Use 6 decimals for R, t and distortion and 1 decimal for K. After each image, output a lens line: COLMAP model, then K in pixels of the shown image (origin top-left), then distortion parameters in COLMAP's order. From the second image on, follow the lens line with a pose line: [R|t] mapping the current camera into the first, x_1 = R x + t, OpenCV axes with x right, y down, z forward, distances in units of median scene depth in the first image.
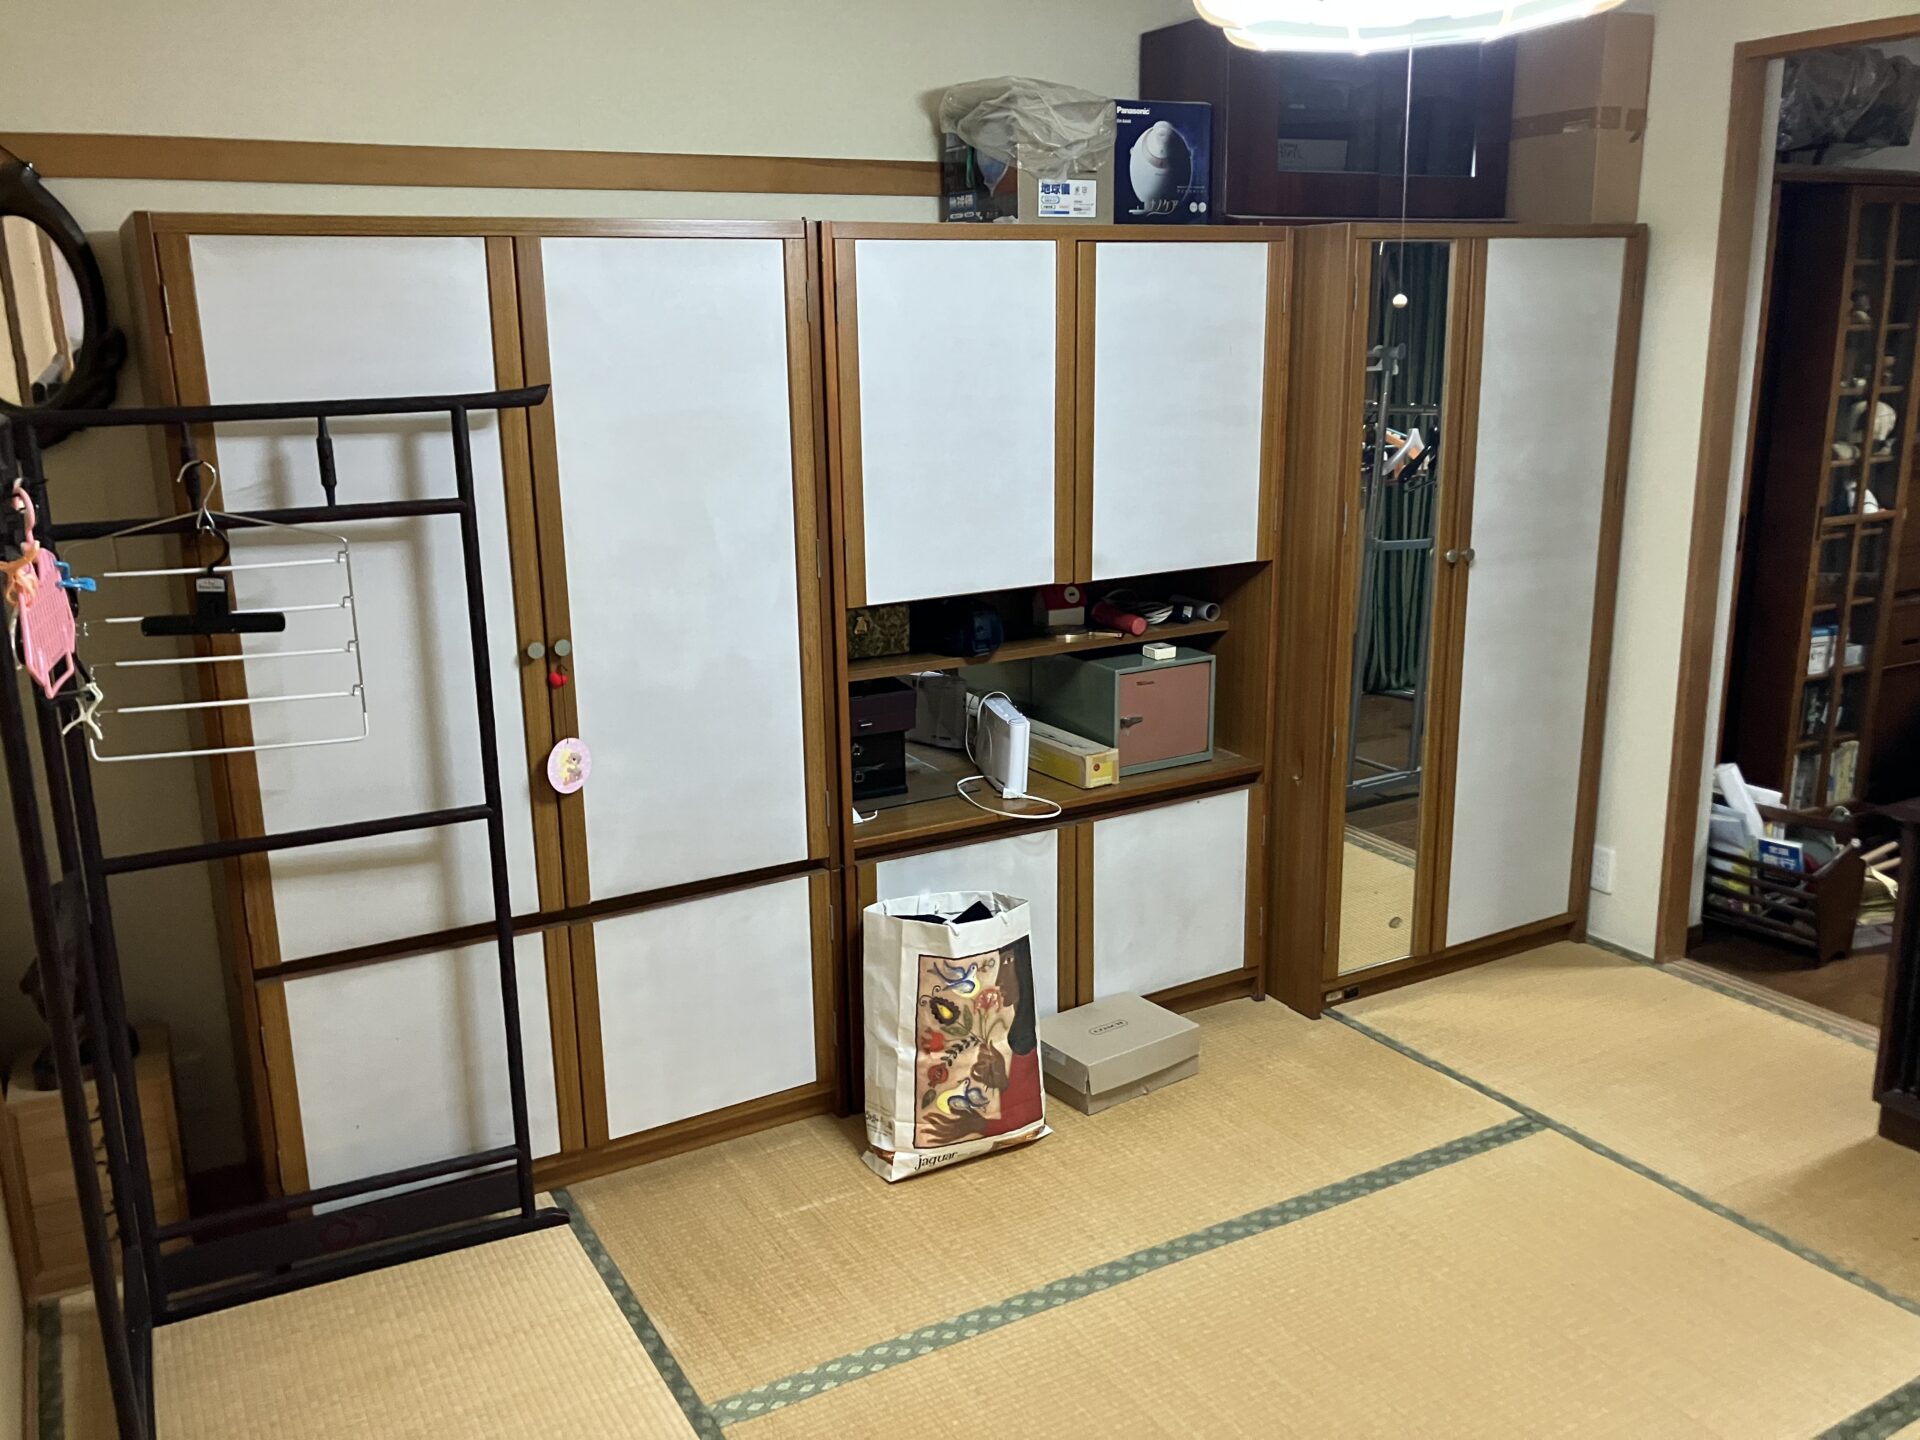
lens RADIAL K [[1569.4, 0, 943.6], [0, 1569.4, 729.8], [0, 0, 1]] dist [-0.026547, 0.023750]
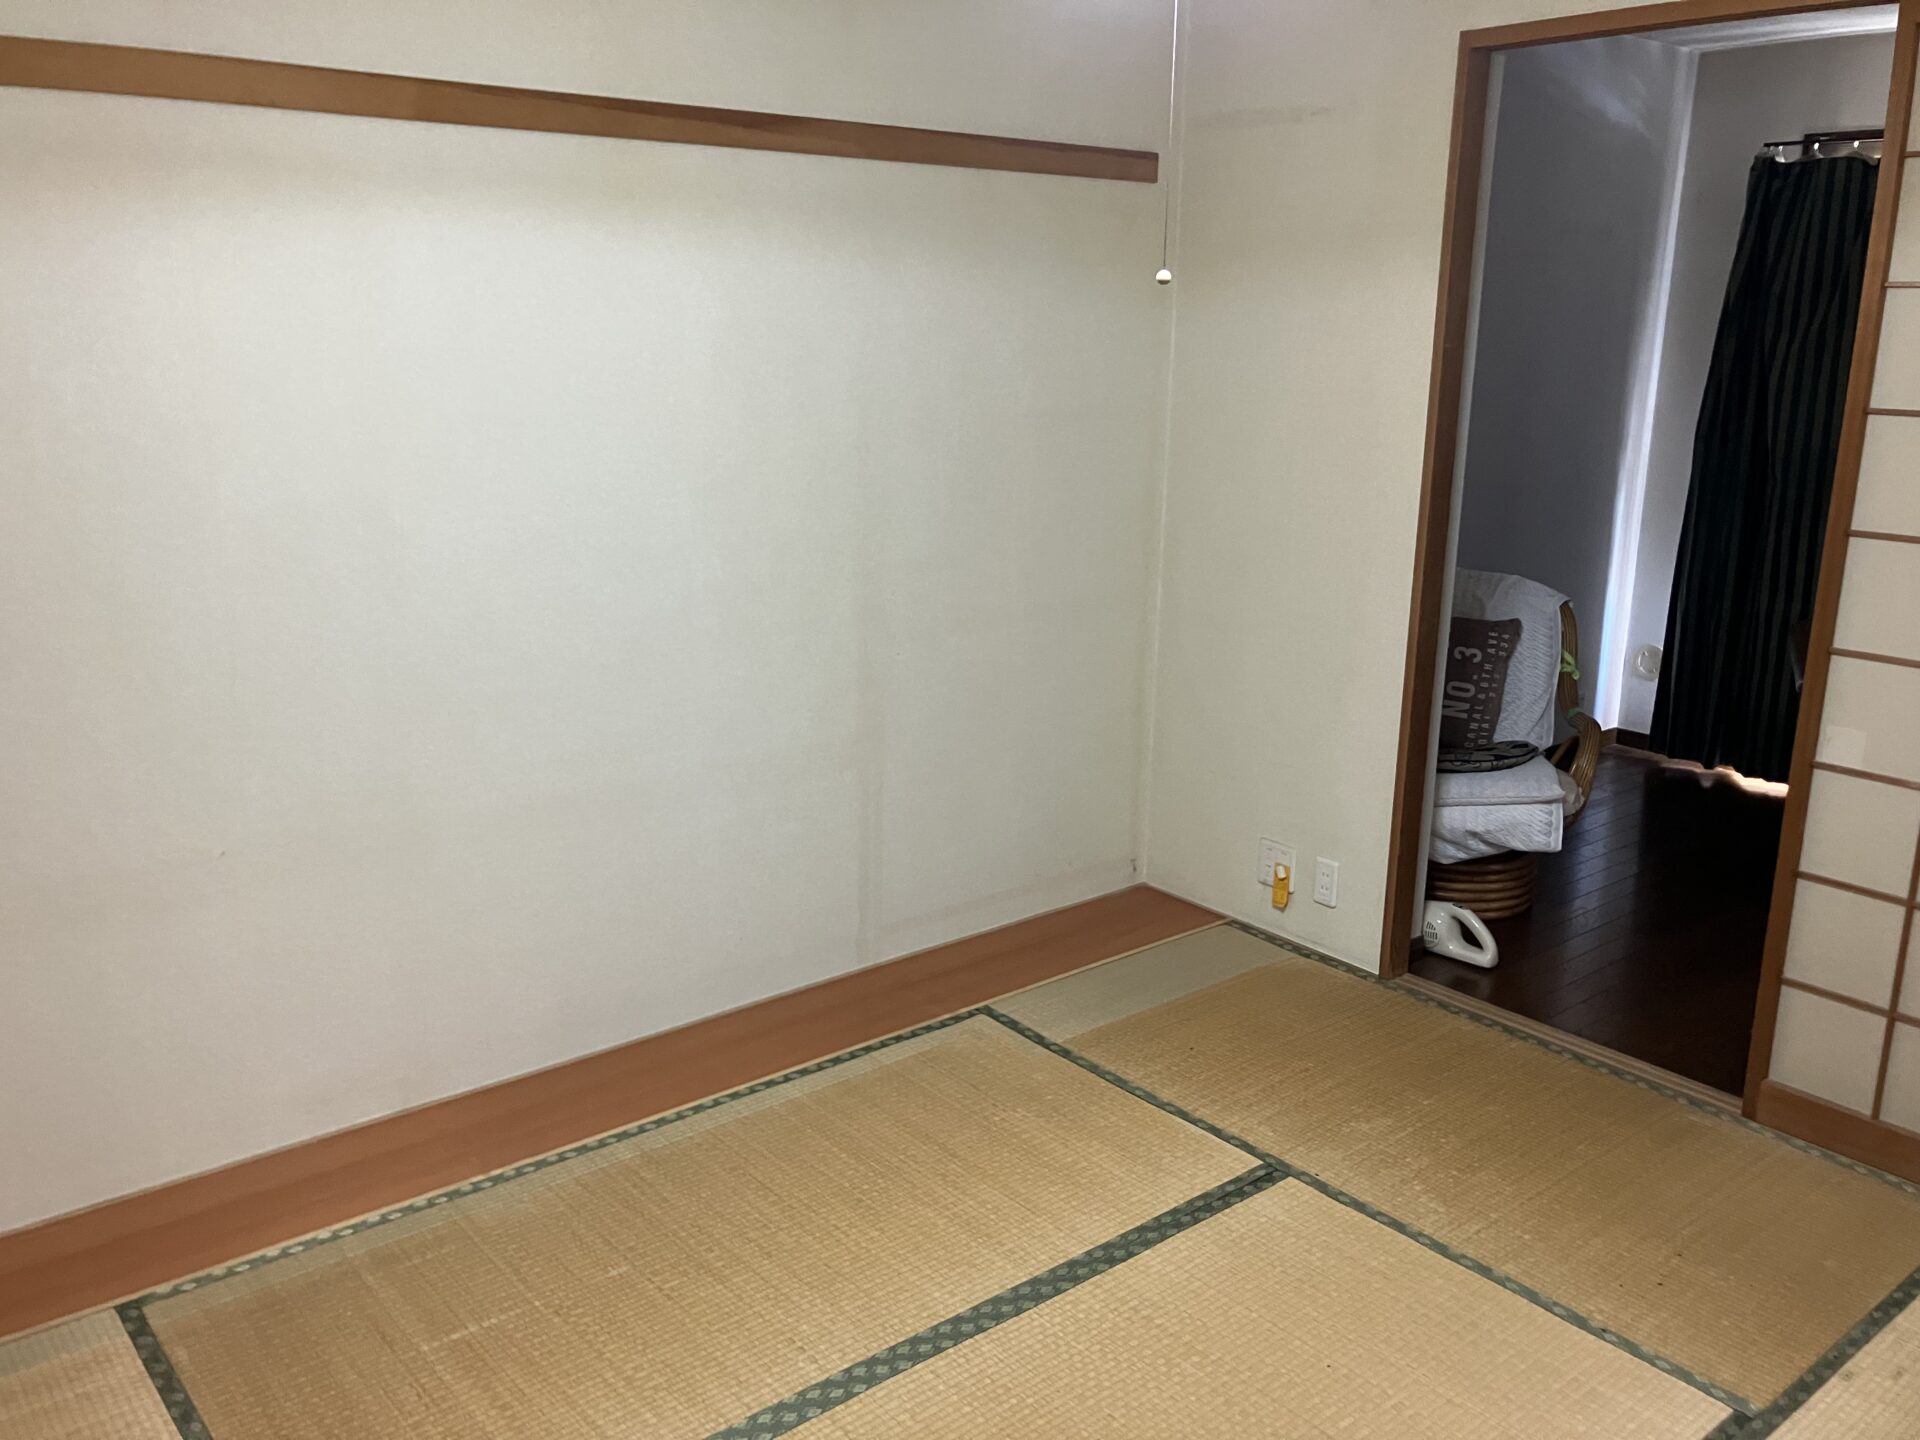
lens RADIAL K [[1569.4, 0, 976.0], [0, 1569.4, 723.3], [0, 0, 1]] dist [-0.026547, 0.023750]
pose [[0.978442, -0.007986, 0.206365, 0.012890], [0.005737, 0.999917, 0.011496, -0.029883], [-0.206440, -0.010064, 0.978407, 0.132515]]
